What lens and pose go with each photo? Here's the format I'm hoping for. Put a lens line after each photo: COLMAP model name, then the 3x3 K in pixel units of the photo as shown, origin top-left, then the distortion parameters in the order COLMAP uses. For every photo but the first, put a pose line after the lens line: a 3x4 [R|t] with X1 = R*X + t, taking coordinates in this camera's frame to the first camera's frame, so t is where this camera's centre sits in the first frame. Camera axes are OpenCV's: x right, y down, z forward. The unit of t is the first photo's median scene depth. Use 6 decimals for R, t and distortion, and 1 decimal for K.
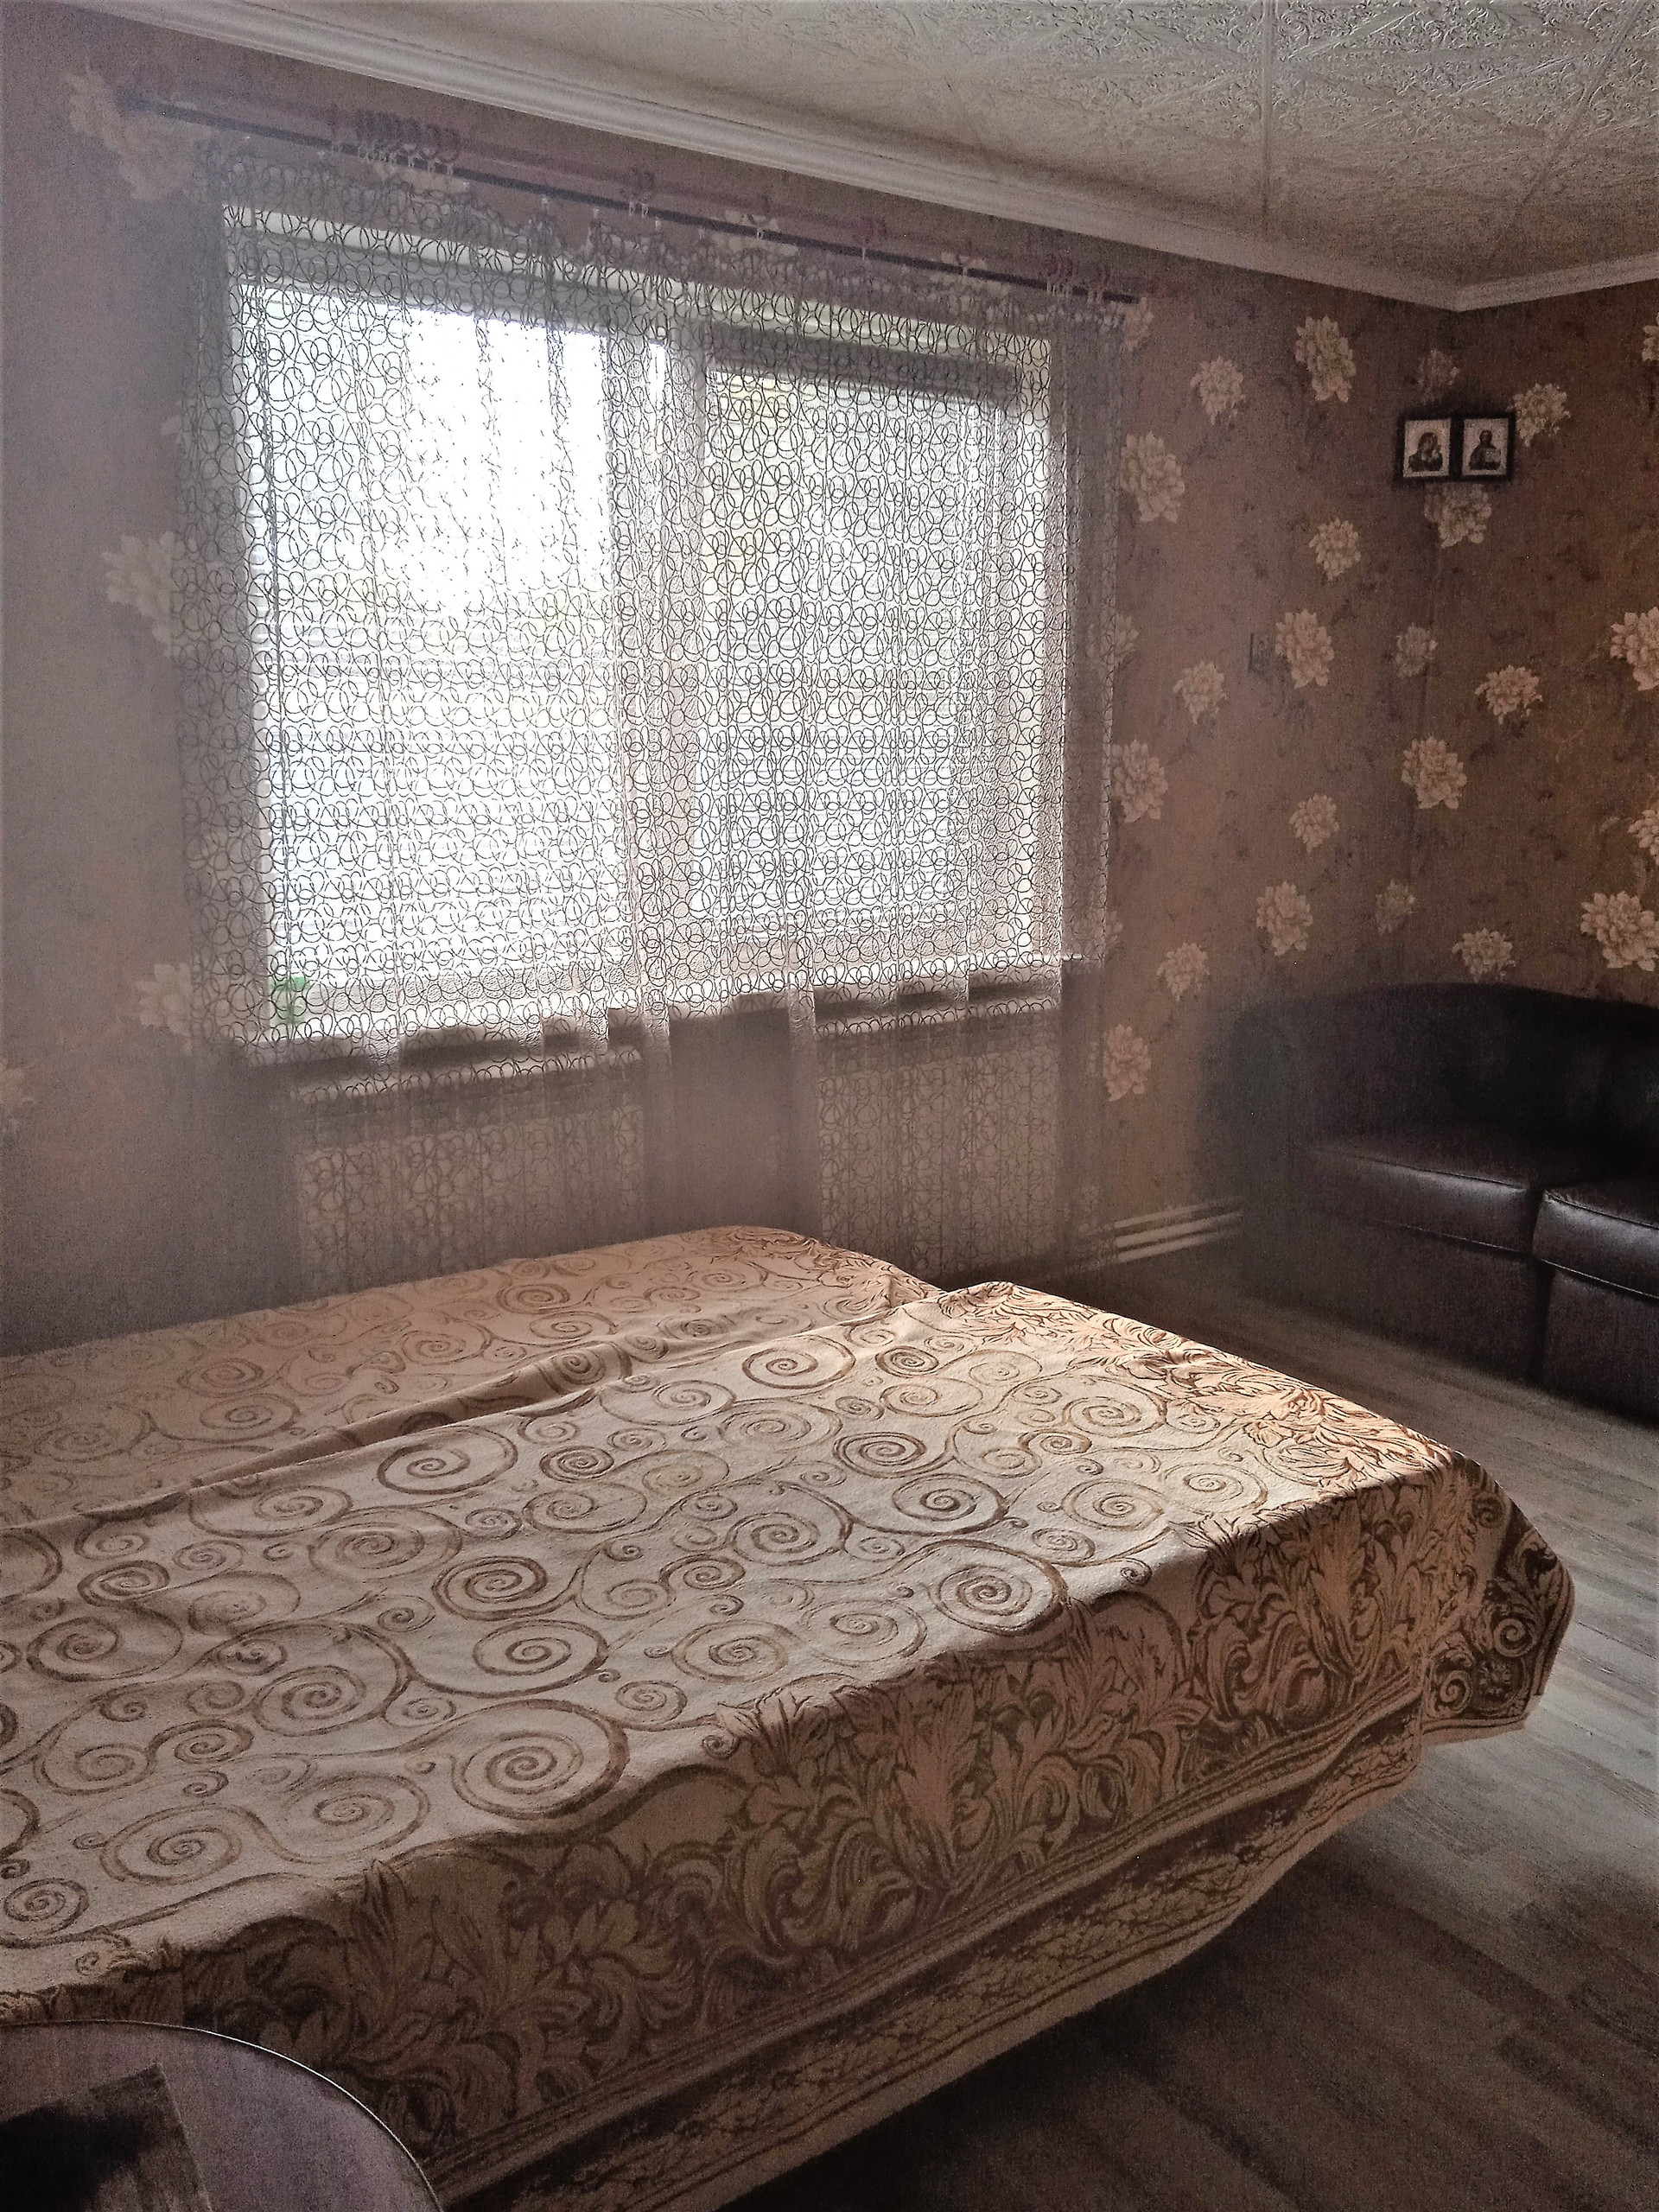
lens RADIAL K [[1845.2, 0, 822.0], [0, 1845.2, 1110.8], [0, 0, 1]] dist [0.047352, -0.046557]
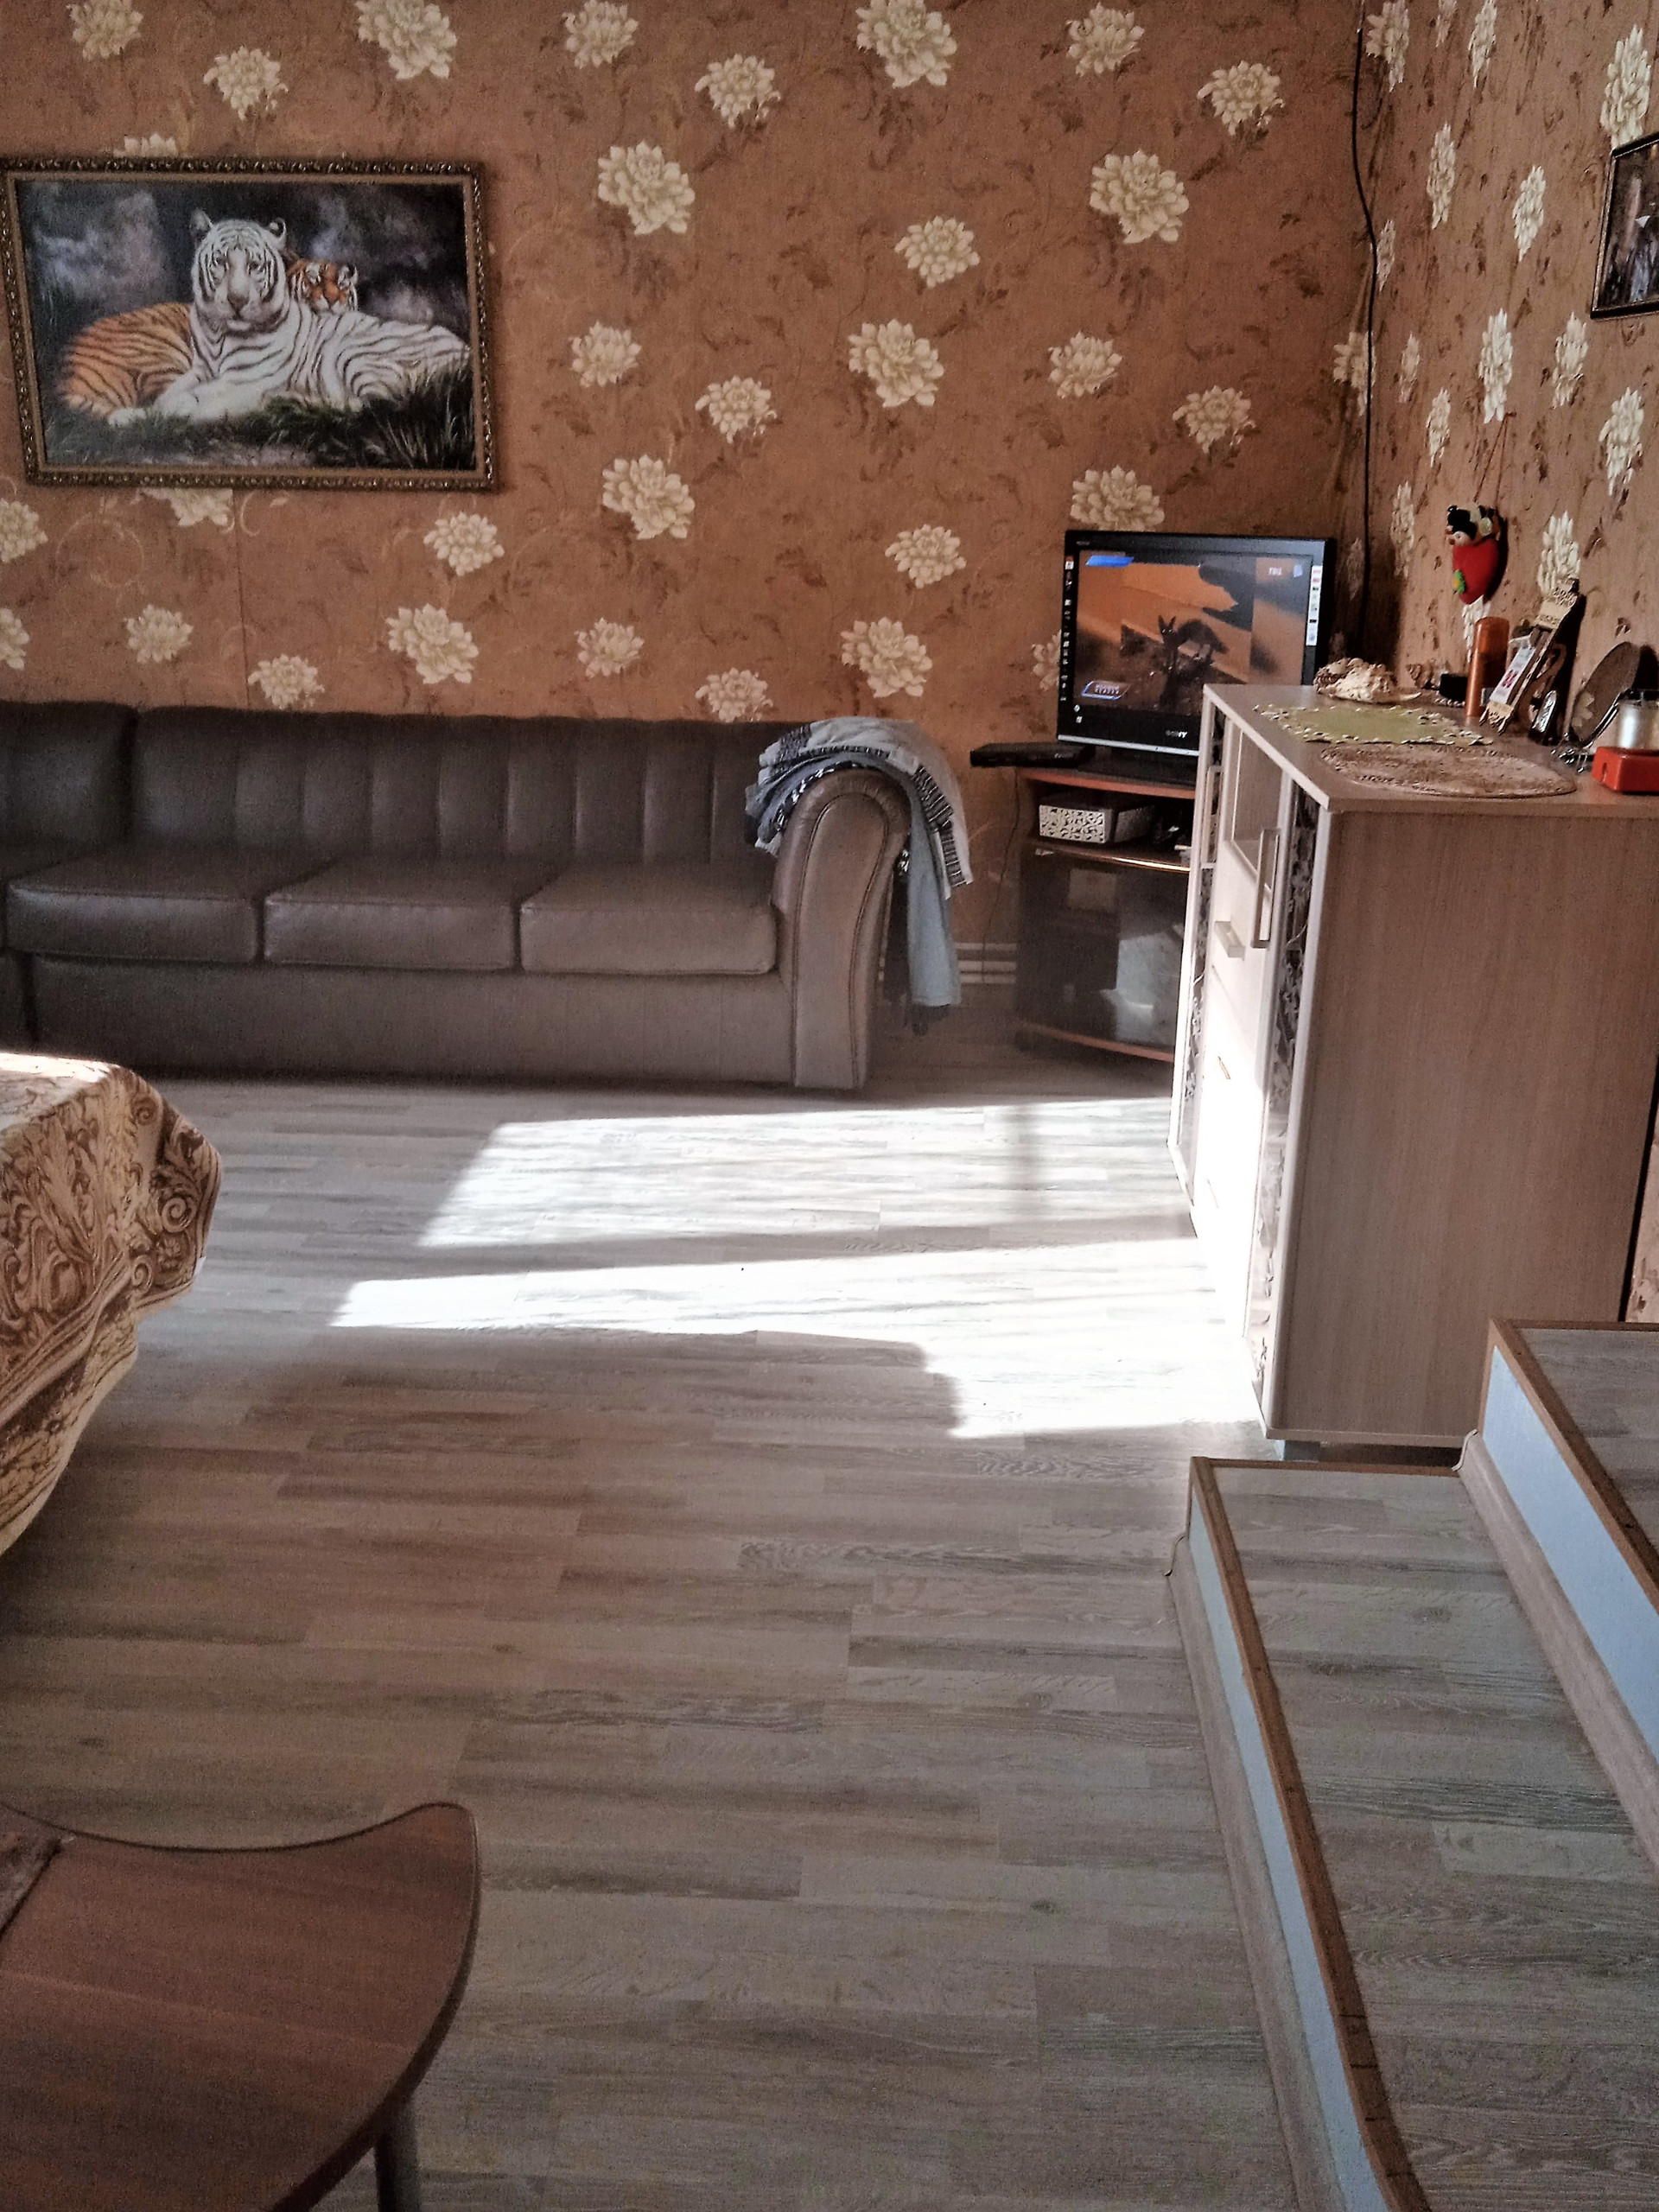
lens RADIAL K [[2022.8, 0, 835.8], [0, 2022.8, 1095.4], [0, 0, 1]] dist [0.038251, 0.000000]
pose [[0.643689, -0.240024, 0.726673, -0.303279], [0.159742, 0.970767, 0.179149, 0.051618], [-0.748430, 0.000764, 0.663214, -0.177703]]
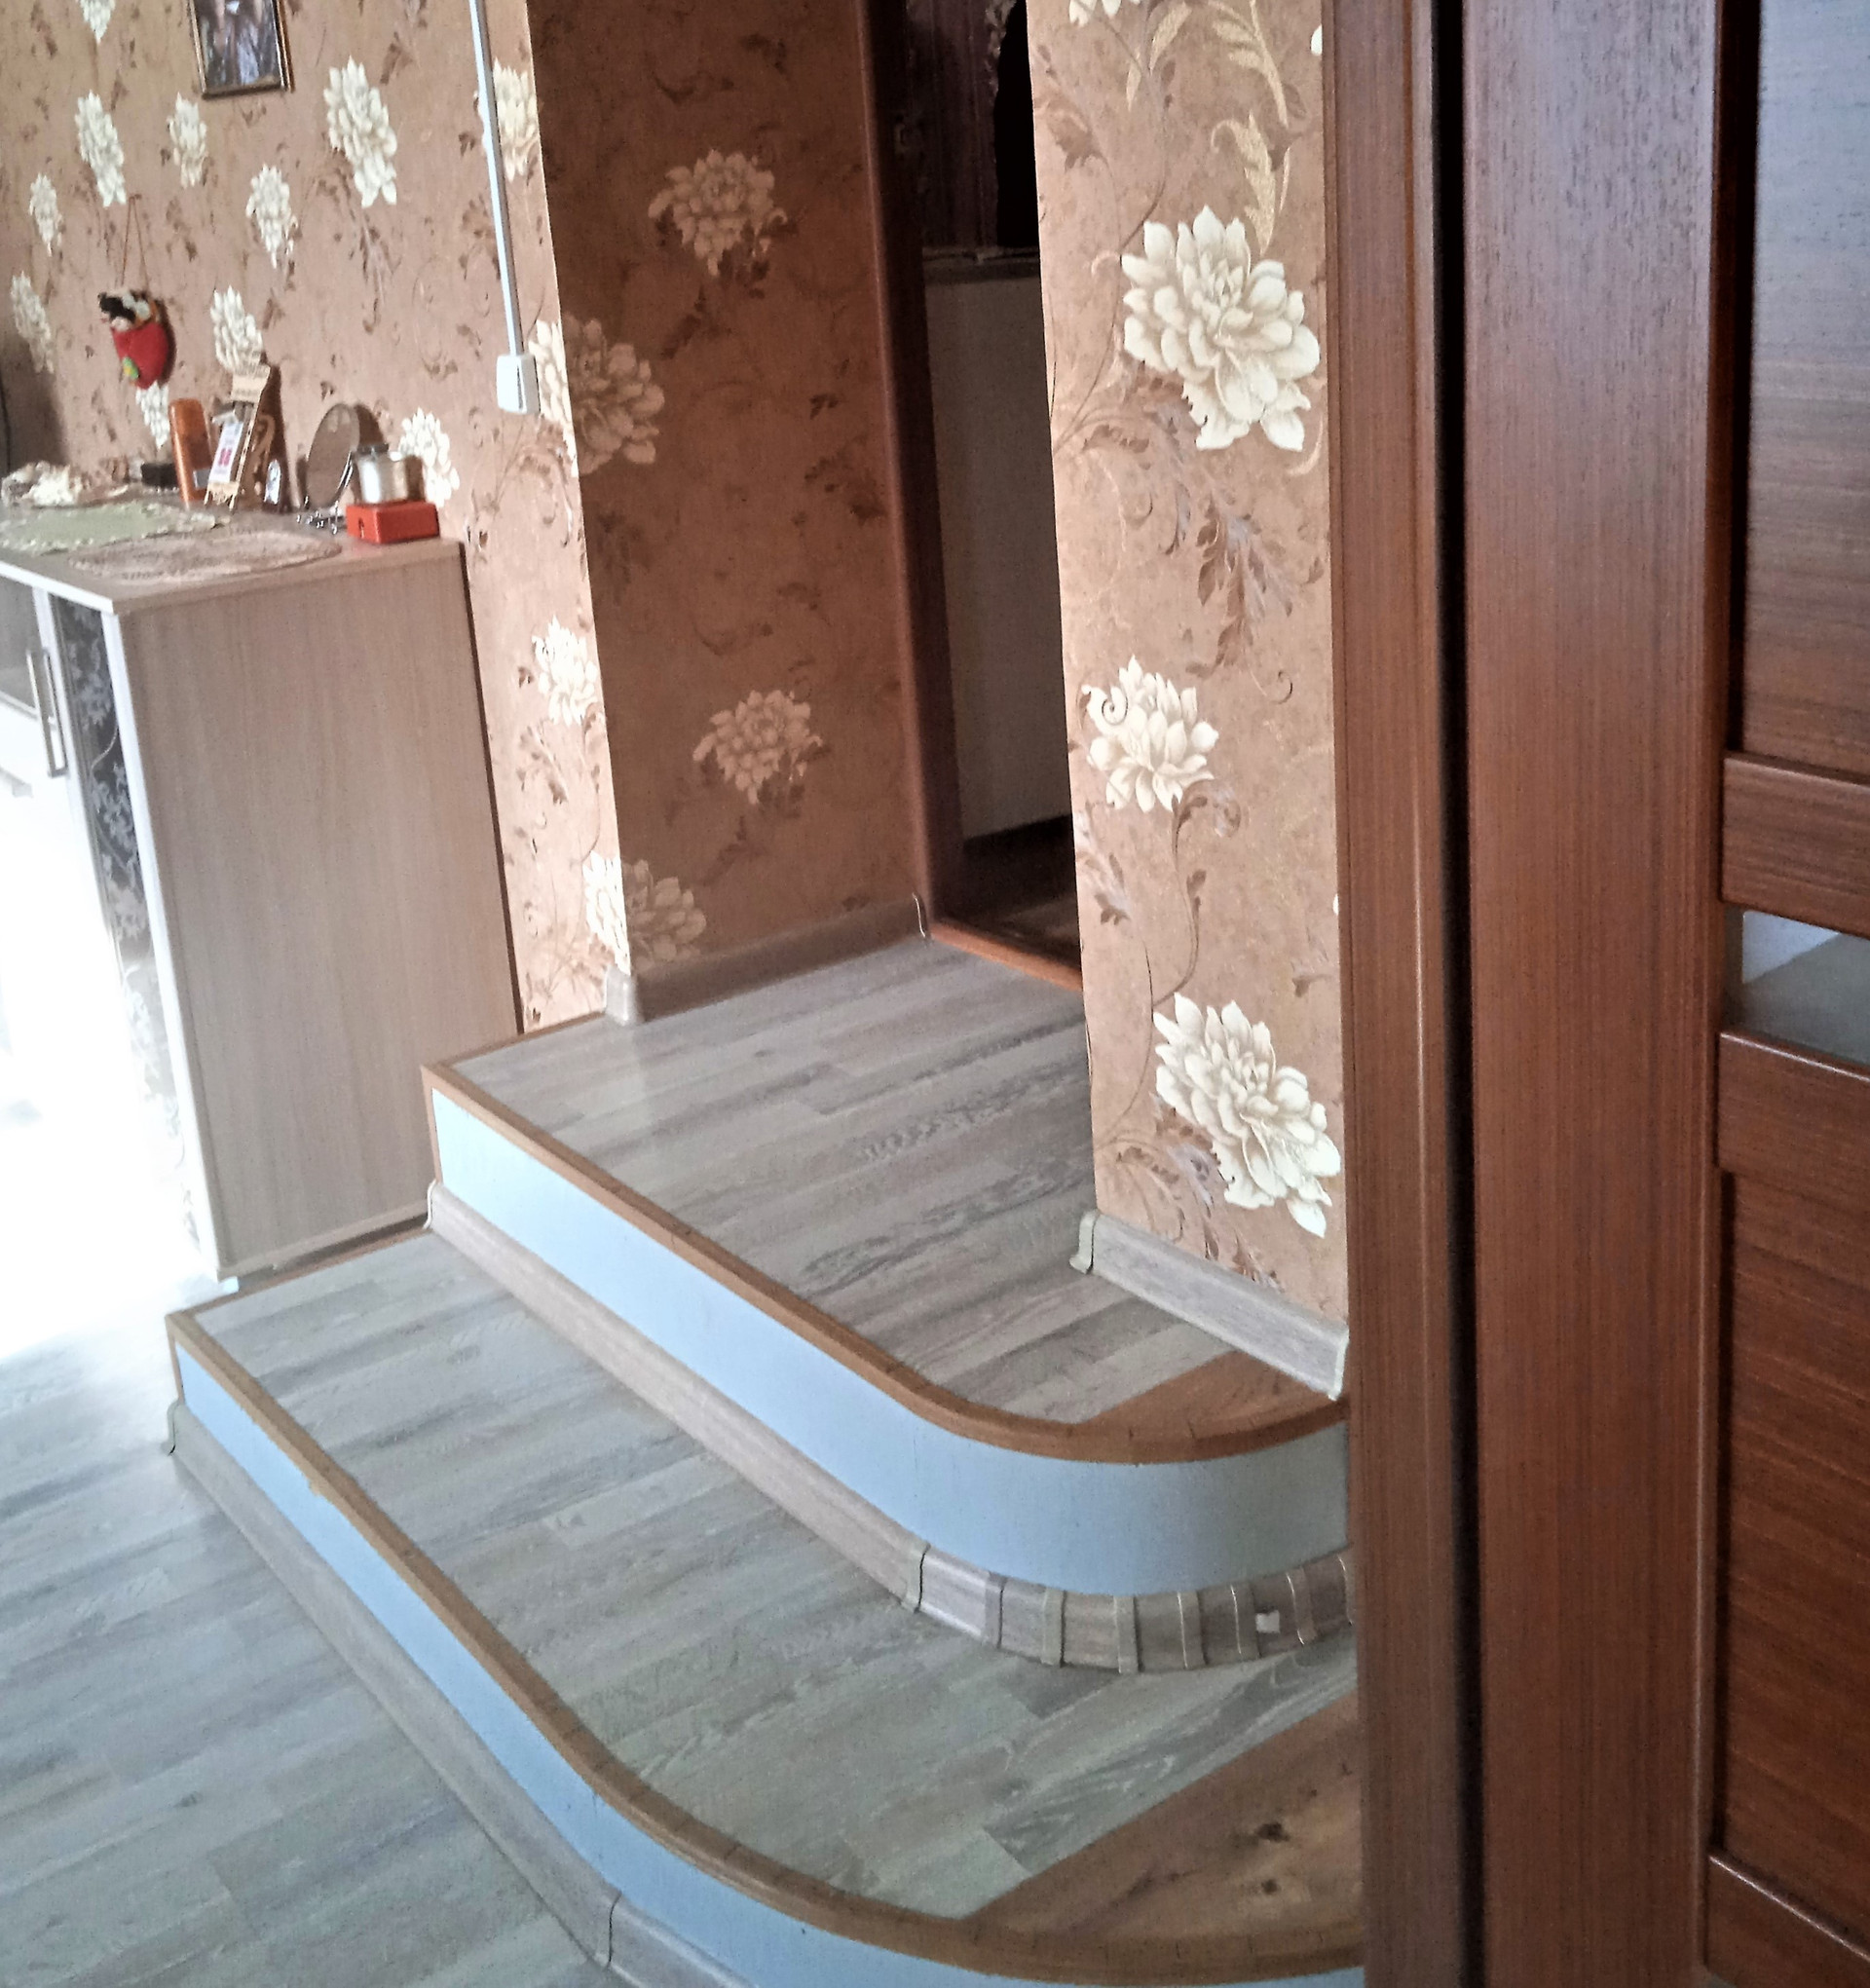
lens RADIAL K [[2311.6, 0, 914.6], [0, 2311.6, 765.0], [0, 0, 1]] dist [0.029668, 0.000000]
pose [[0.030426, -0.273554, 0.961375, -0.466283], [0.292305, 0.922208, 0.253159, 0.029644], [-0.955841, 0.273313, 0.108021, -0.152706]]
